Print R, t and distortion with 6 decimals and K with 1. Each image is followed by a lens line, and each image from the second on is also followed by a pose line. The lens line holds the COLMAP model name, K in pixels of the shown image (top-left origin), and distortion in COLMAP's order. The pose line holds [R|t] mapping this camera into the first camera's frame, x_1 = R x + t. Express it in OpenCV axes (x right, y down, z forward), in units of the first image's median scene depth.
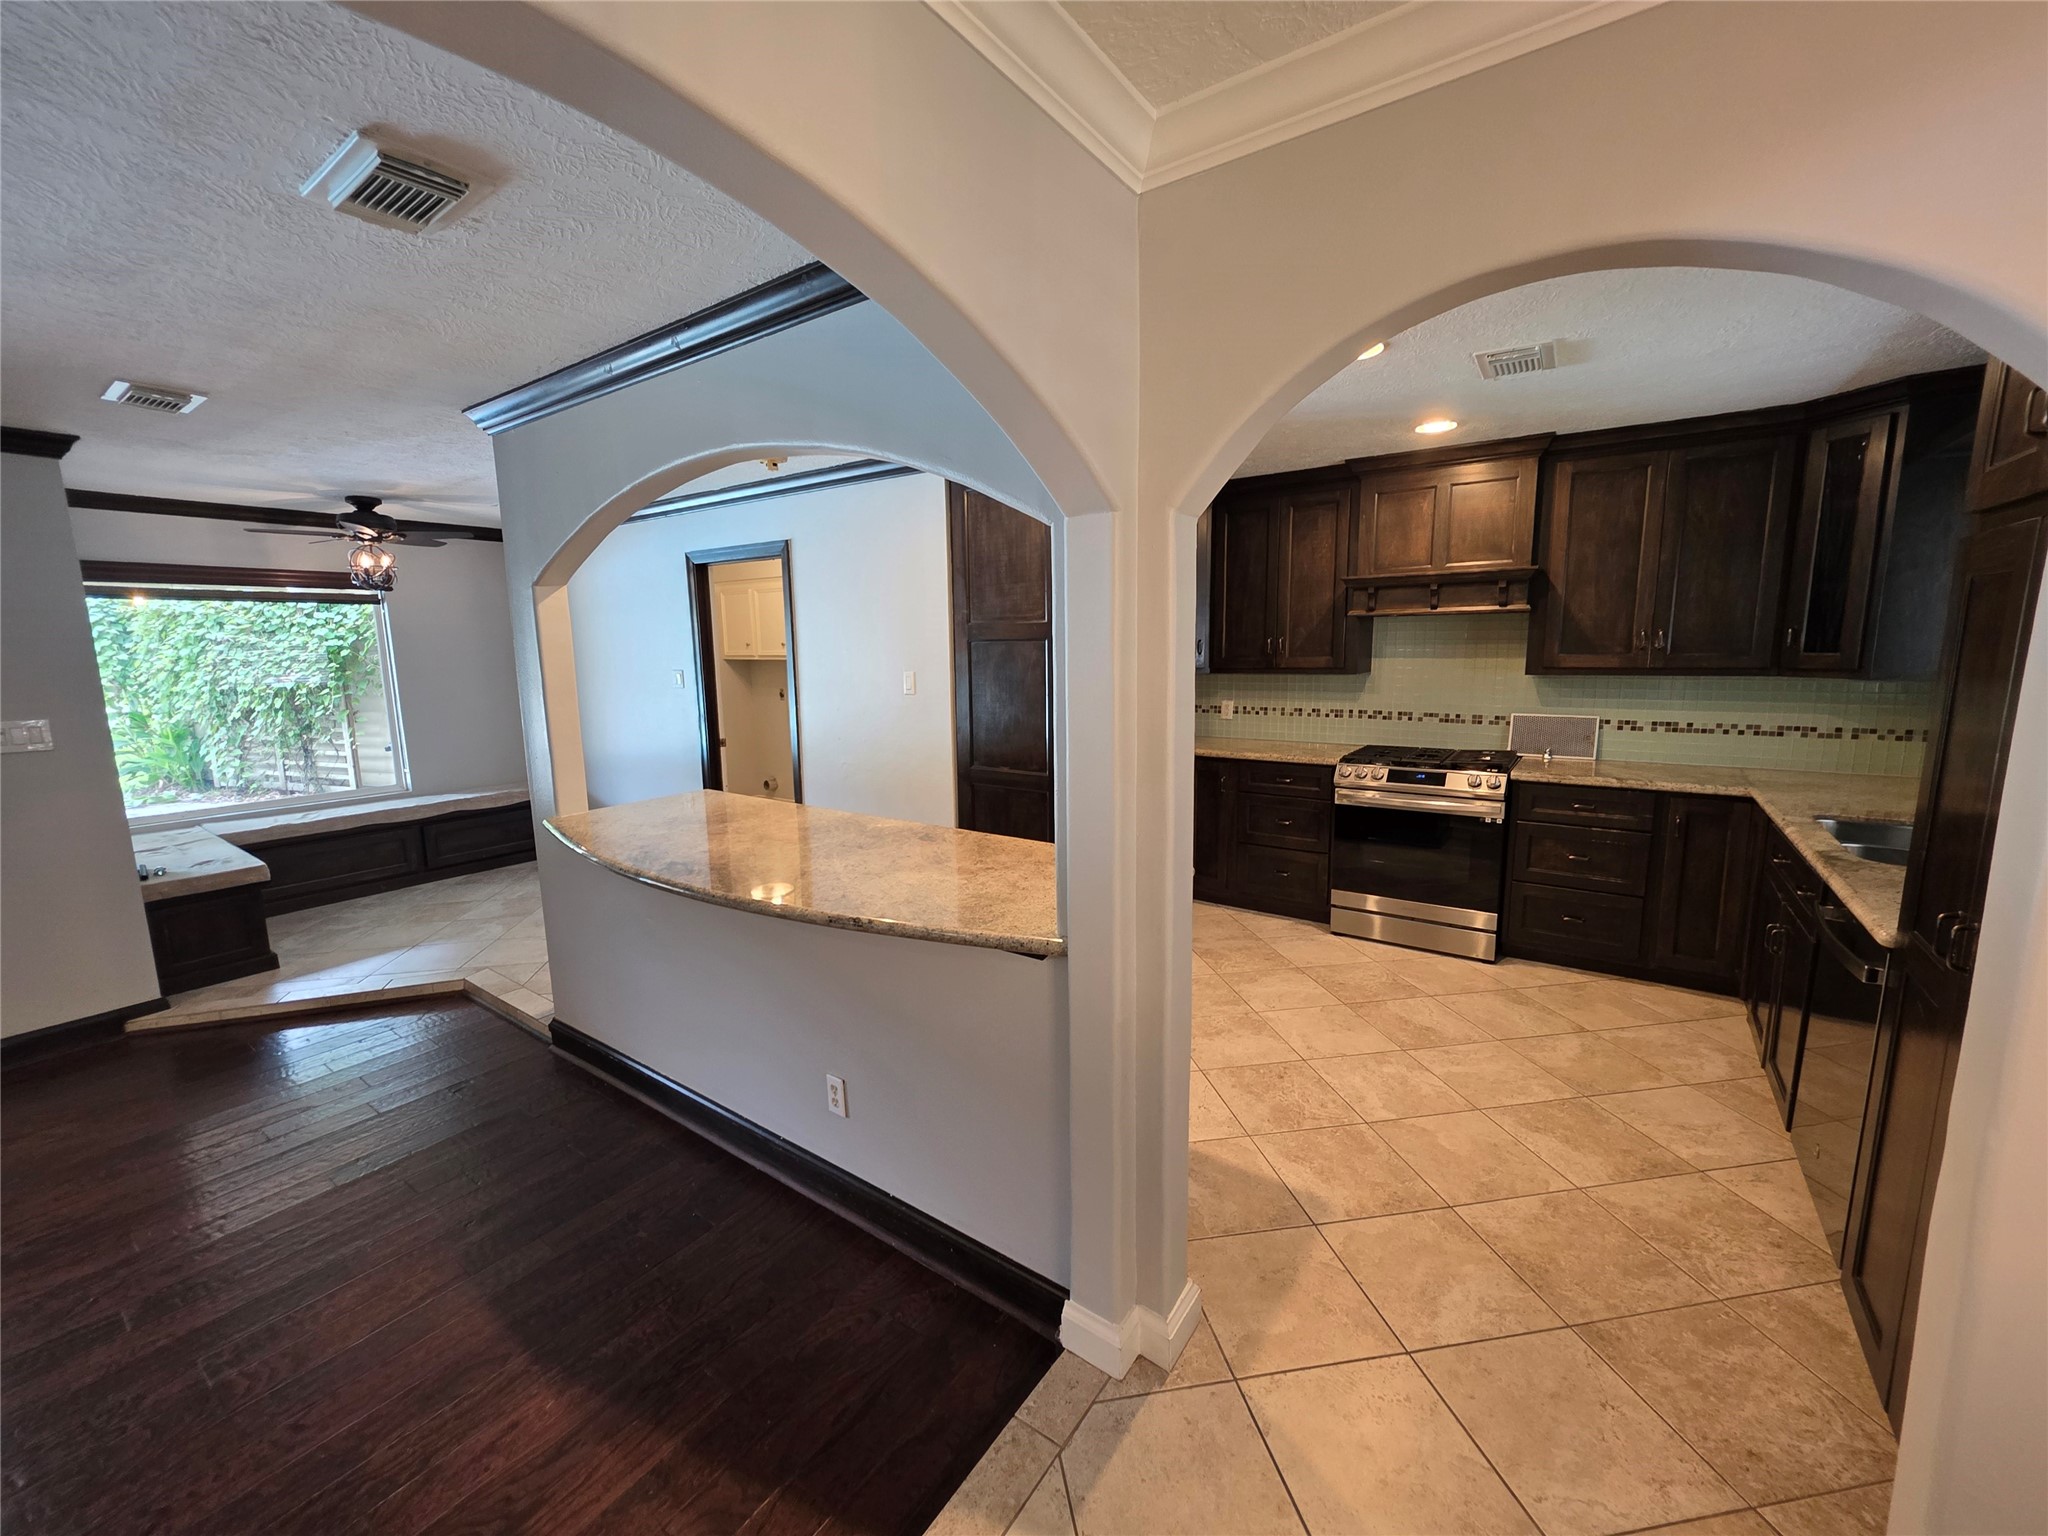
lens RADIAL K [[821.1, 0, 1018.4], [0, 821.1, 768.4], [0, 0, 1]] dist [0.003551, -0.000694]
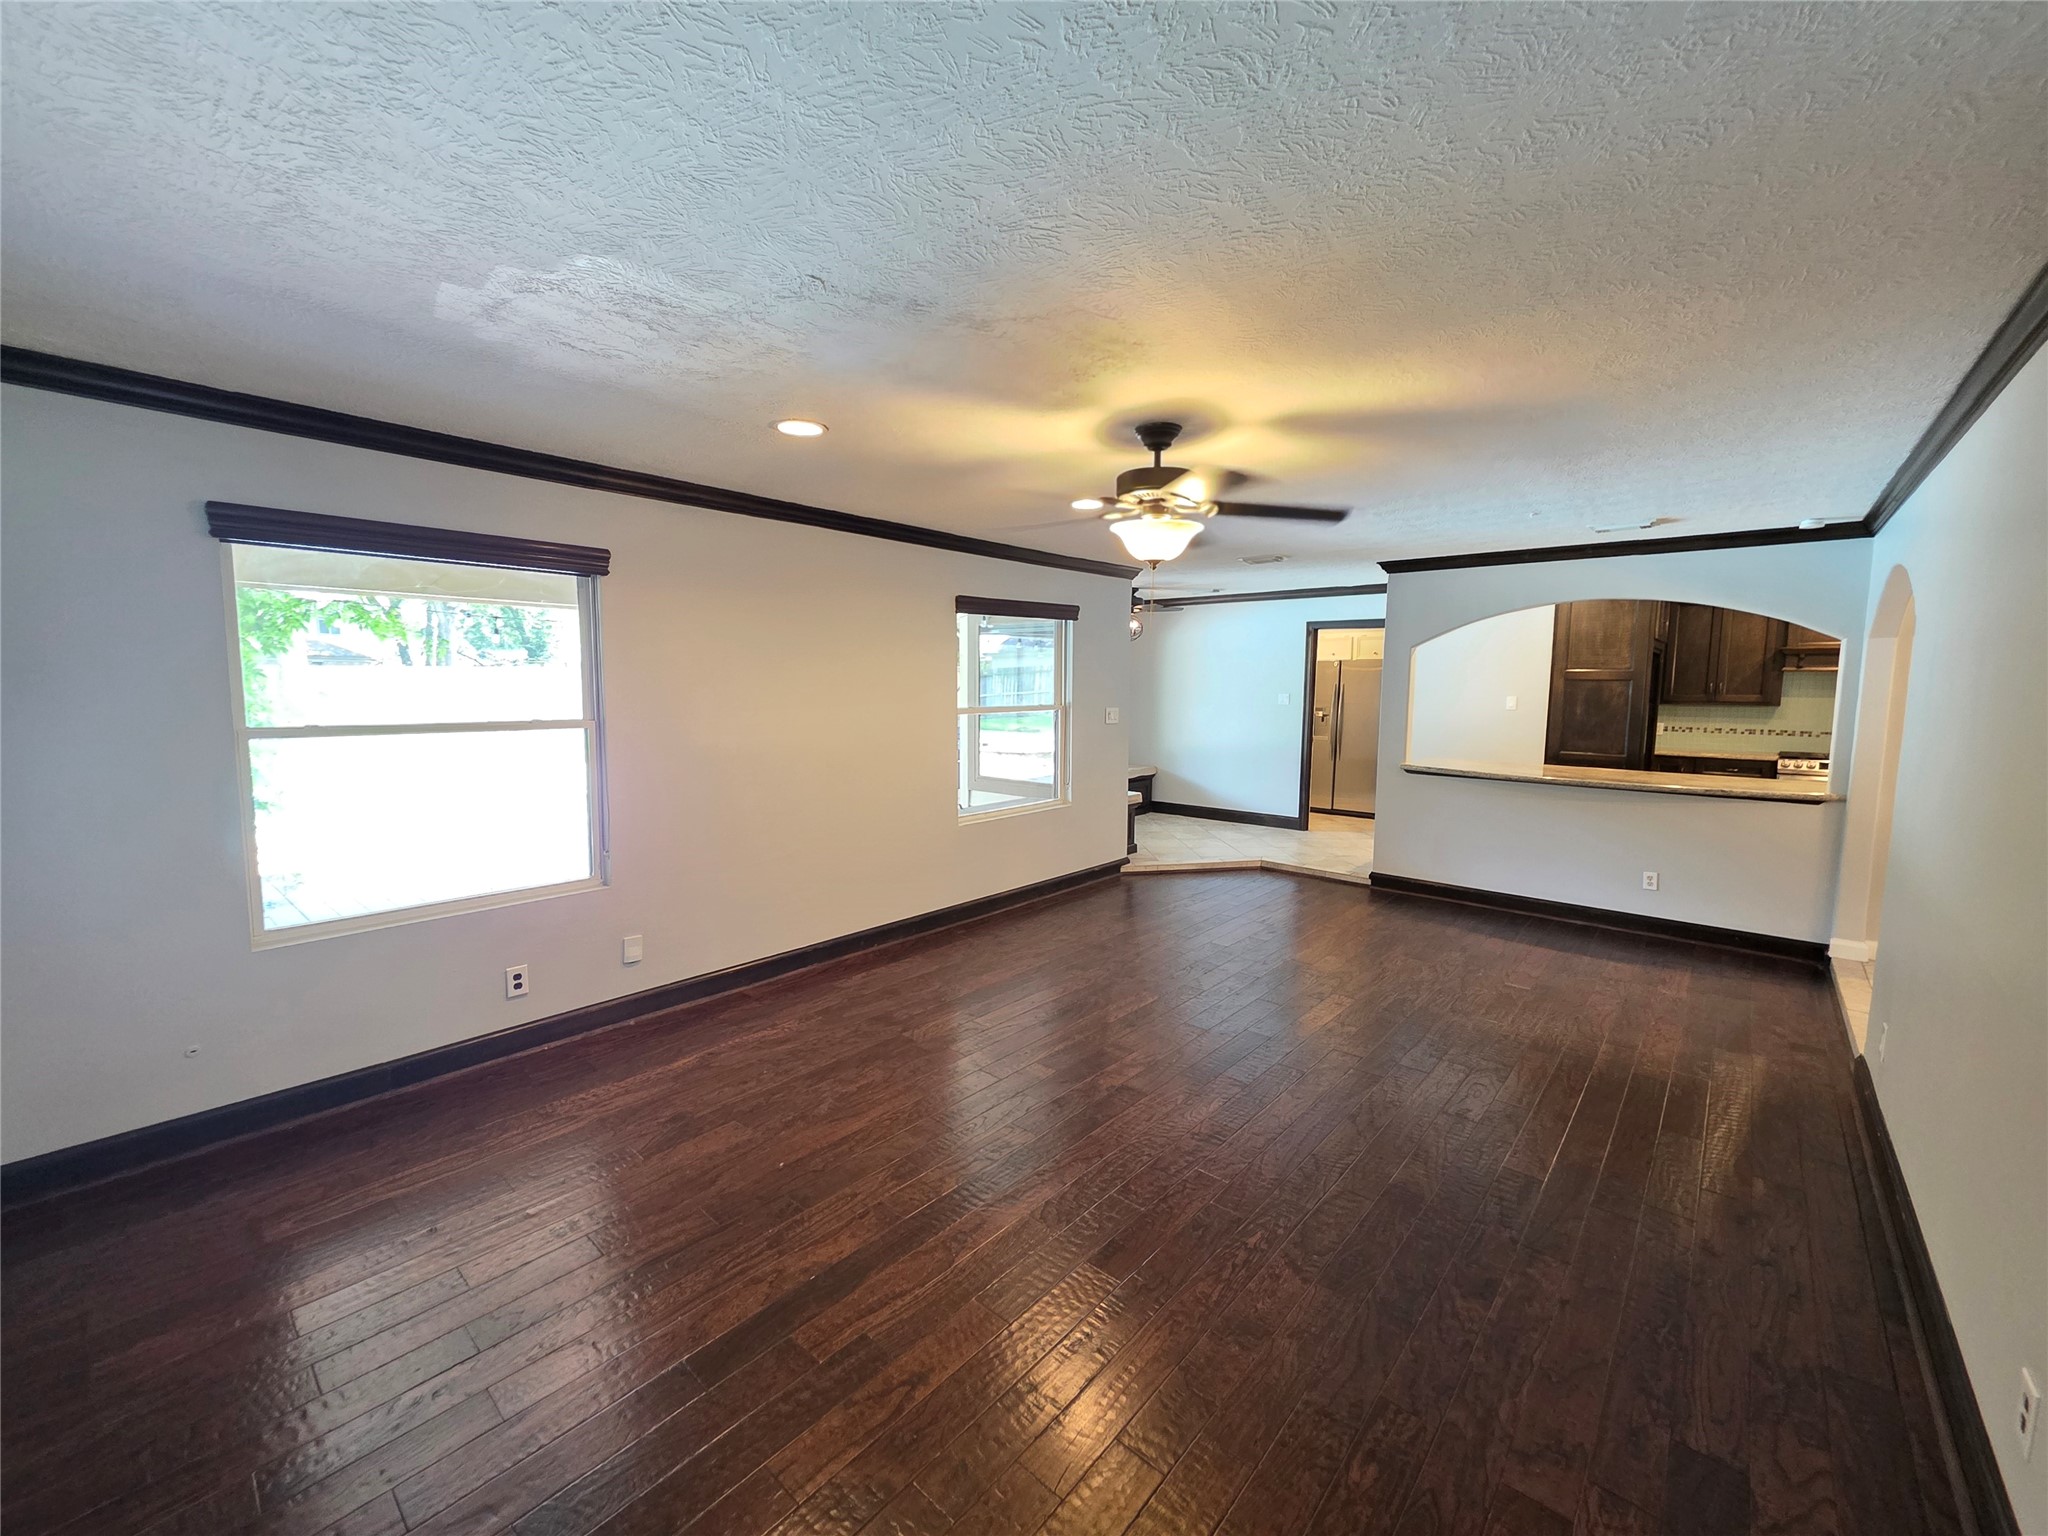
lens RADIAL K [[821.1, 0, 1022.3], [0, 821.1, 752.8], [0, 0, 1]] dist [0.003551, -0.000694]
pose [[0.994074, 0.035590, -0.102714, -1.048082], [-0.041614, 0.997500, -0.057106, 0.152104], [0.100425, 0.061042, 0.993070, -0.875088]]
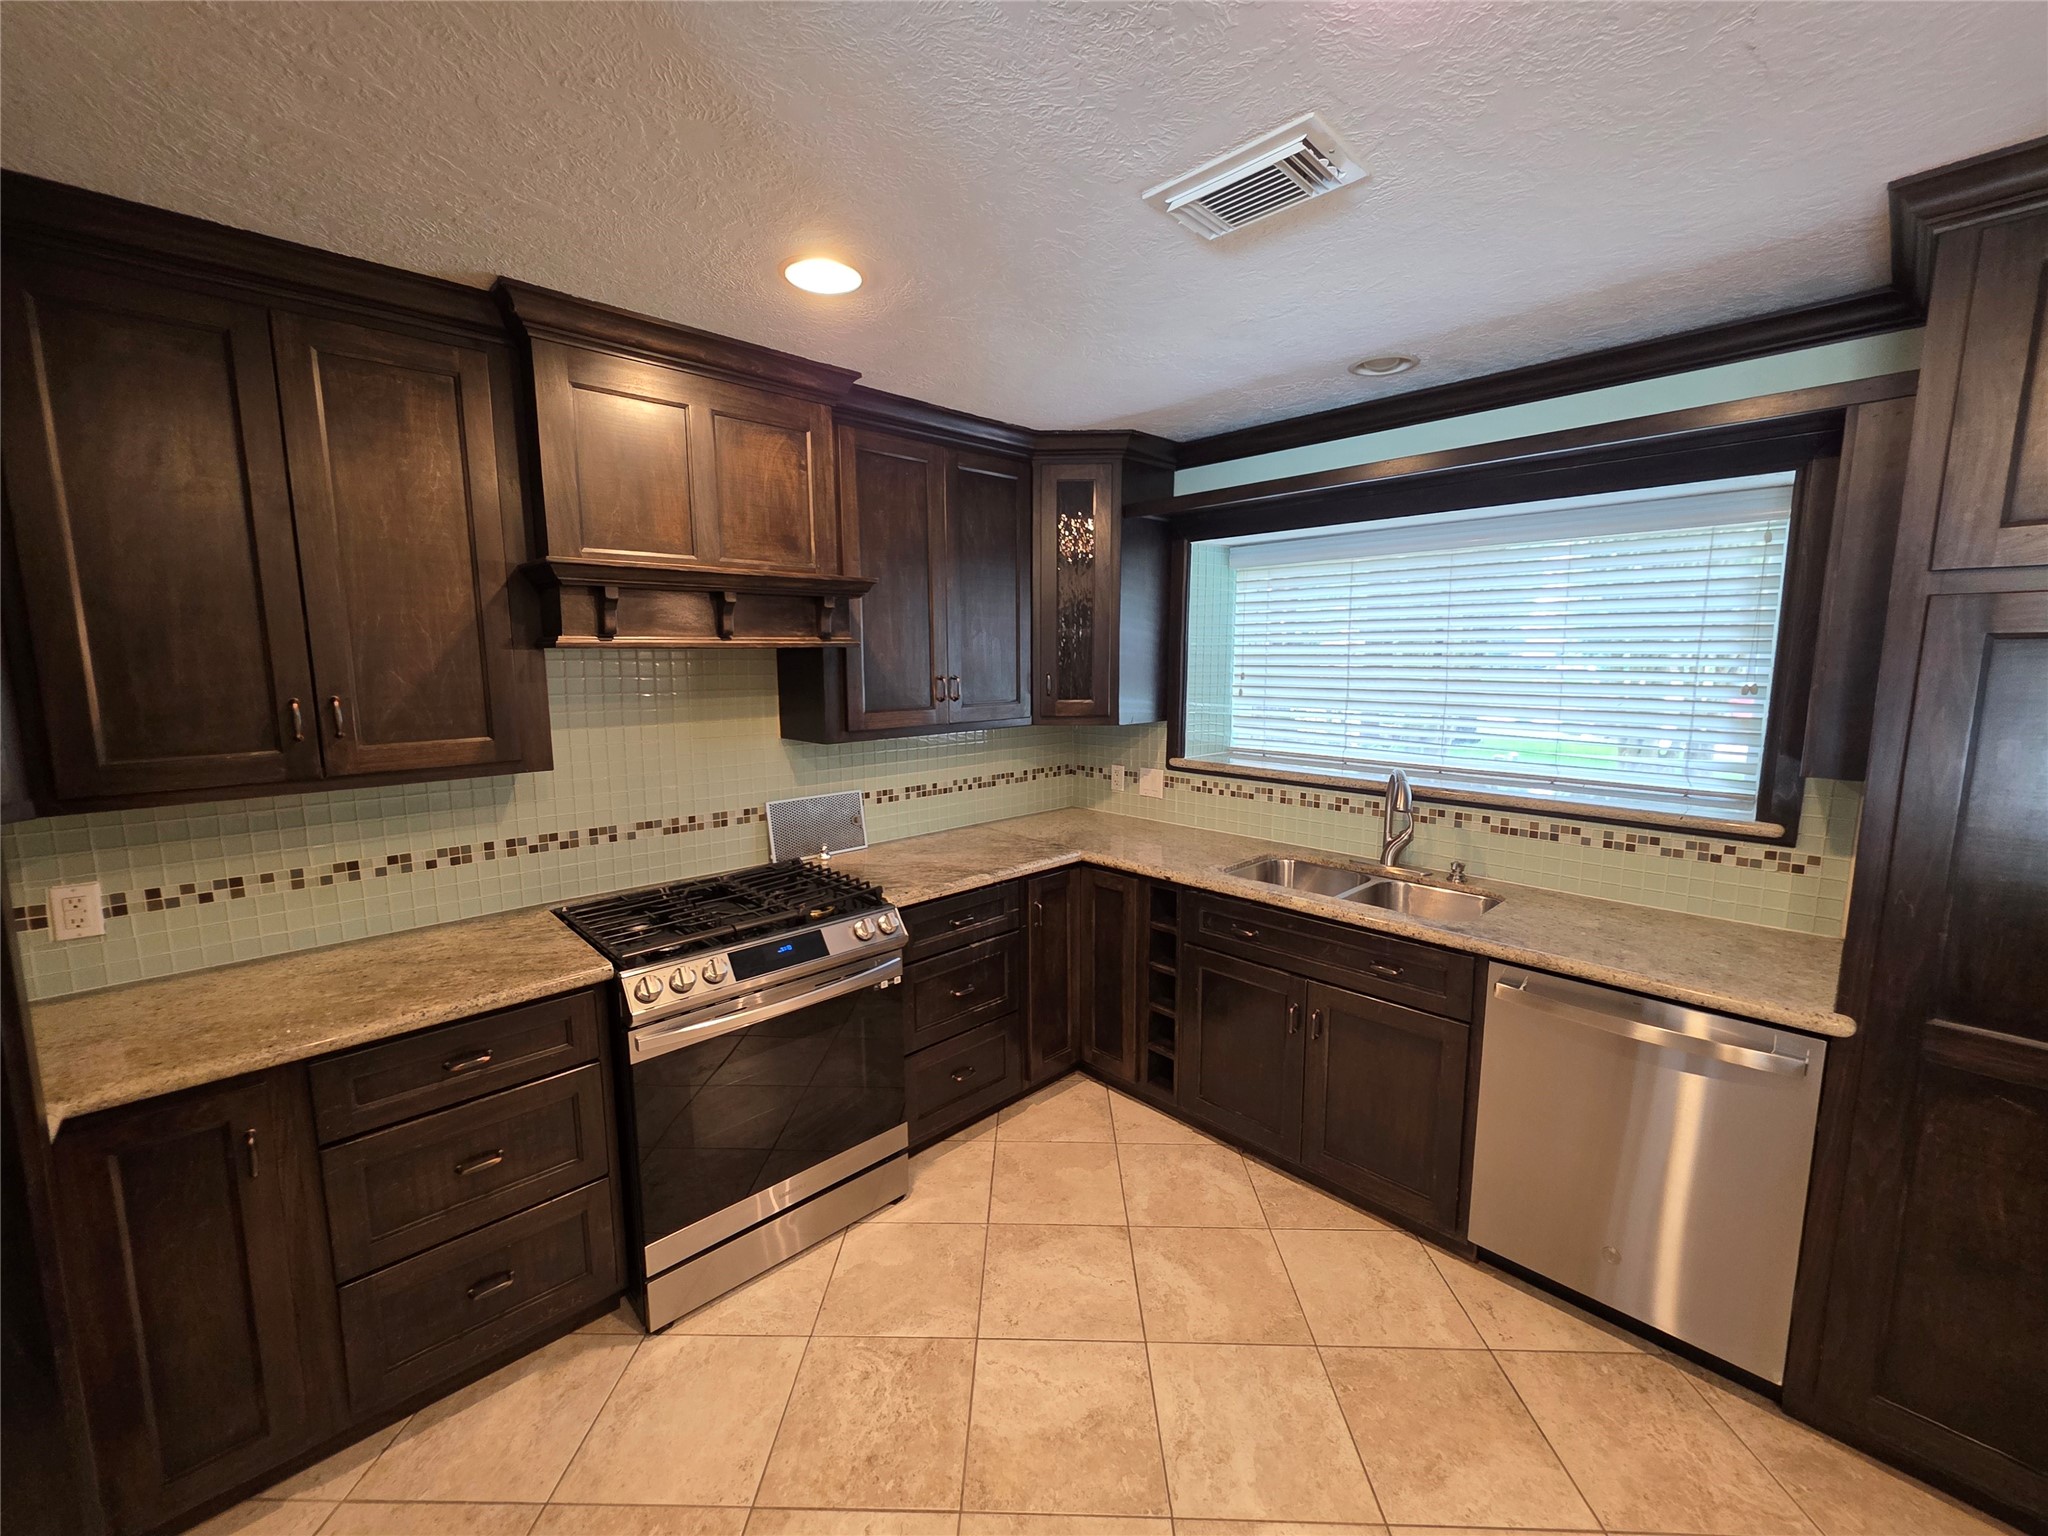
lens RADIAL K [[821.1, 0, 1018.3], [0, 821.1, 762.8], [0, 0, 1]] dist [0.003551, -0.000694]
pose [[0.192374, -0.113016, 0.974792, 0.010735], [0.154432, 0.984455, 0.083660, -0.136922], [-0.969094, 0.134445, 0.206837, 0.755884]]
